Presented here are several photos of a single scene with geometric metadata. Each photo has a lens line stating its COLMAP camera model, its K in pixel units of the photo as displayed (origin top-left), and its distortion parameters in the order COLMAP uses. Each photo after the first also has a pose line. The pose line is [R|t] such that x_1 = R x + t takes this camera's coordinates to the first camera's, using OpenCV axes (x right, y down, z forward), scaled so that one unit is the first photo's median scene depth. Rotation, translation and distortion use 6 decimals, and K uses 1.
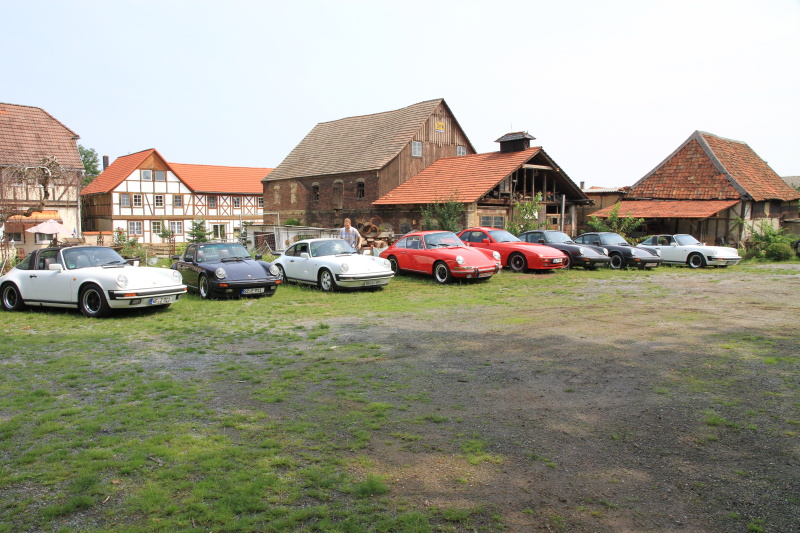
lens RADIAL K [[640.9, 0, 400.2], [0, 640.9, 267.8], [0, 0, 1]] dist [-0.013581, 0.000652]
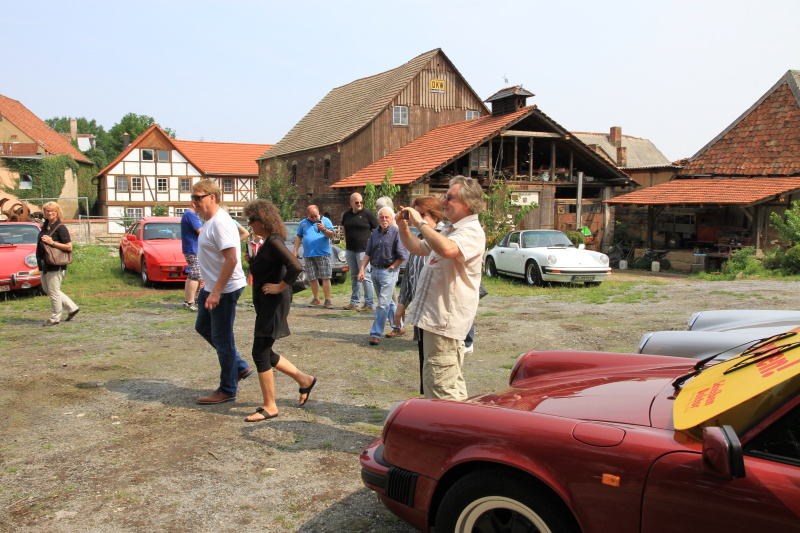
lens RADIAL K [[733.3, 0, 399.9], [0, 733.3, 262.8], [0, 0, 1]] dist [0.063310, 0.000000]
pose [[0.966283, 0.020538, -0.256662, 0.247986], [-0.020288, 0.999788, 0.003624, -0.010148], [0.256682, 0.001706, 0.966494, 0.135092]]
